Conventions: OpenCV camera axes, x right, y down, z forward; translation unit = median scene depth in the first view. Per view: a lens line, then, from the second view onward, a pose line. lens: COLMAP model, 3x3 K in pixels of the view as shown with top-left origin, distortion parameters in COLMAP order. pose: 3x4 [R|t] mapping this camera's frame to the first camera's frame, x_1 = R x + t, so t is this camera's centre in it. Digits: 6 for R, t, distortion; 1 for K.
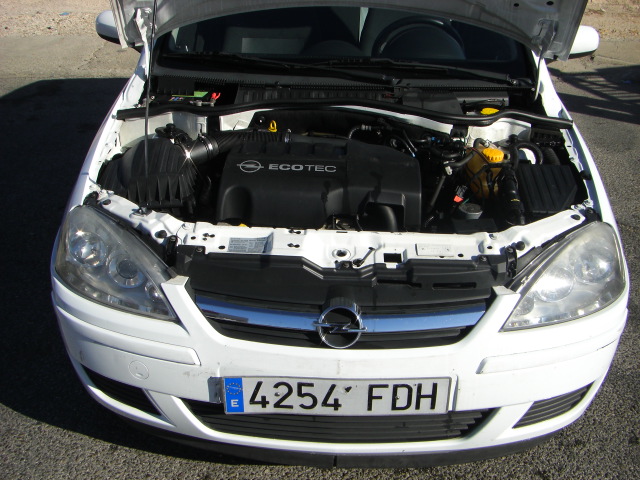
lens RADIAL K [[726.1, 0, 316.0], [0, 726.1, 239.5], [0, 0, 1]] dist [-0.136981, 0.000000]
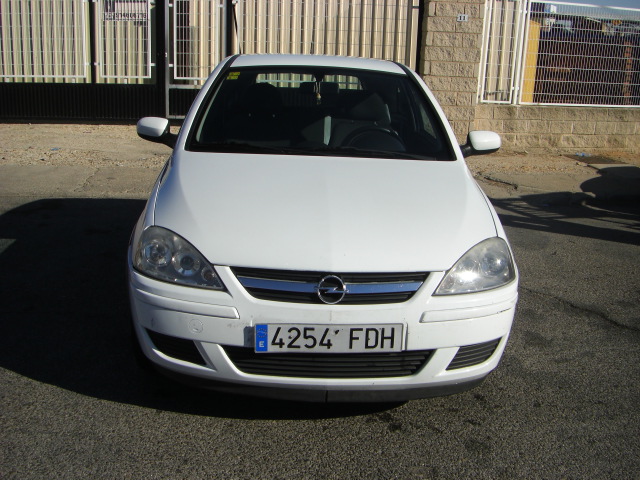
lens RADIAL K [[726.1, 0, 320.6], [0, 726.1, 240.4], [0, 0, 1]] dist [-0.136981, 0.000000]
pose [[0.997040, 0.005241, 0.076710, -0.106991], [0.011221, 0.977074, -0.212605, 0.337807], [-0.076066, 0.212837, 0.974122, -0.528877]]
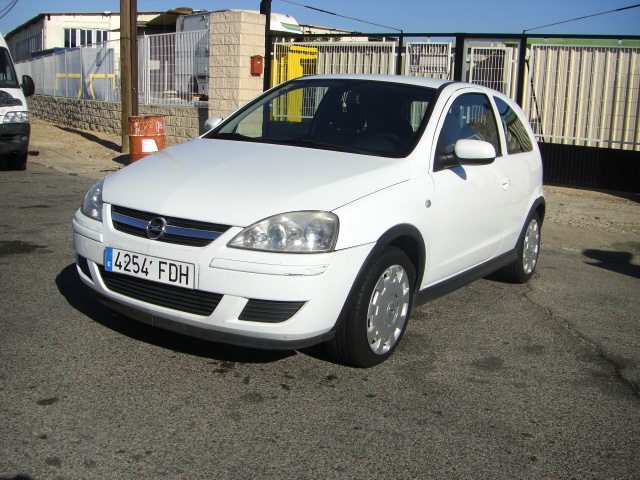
lens RADIAL K [[726.1, 0, 323.1], [0, 726.1, 243.8], [0, 0, 1]] dist [-0.136981, 0.000000]
pose [[0.863781, 0.133898, -0.485750, 1.302289], [-0.274439, 0.933523, -0.230691, 0.461301], [0.422570, 0.332575, 0.843106, -0.391160]]
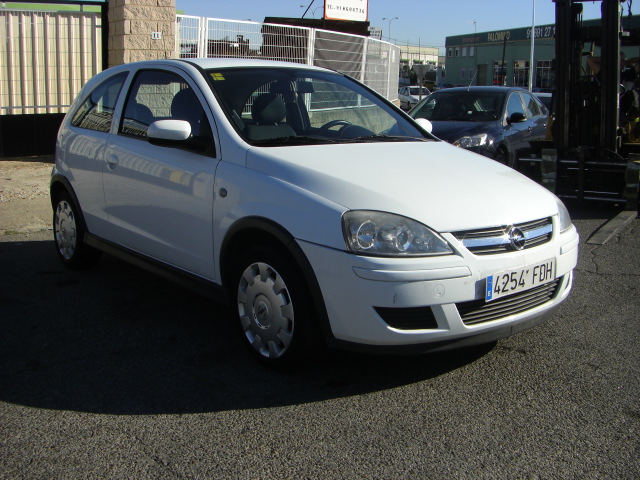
lens RADIAL K [[726.1, 0, 316.4], [0, 726.1, 244.4], [0, 0, 1]] dist [-0.136981, 0.000000]
pose [[0.753347, -0.134761, 0.643668, -1.518979], [0.293107, 0.944989, -0.145205, 0.244777], [-0.588691, 0.298054, 0.751403, -0.089827]]
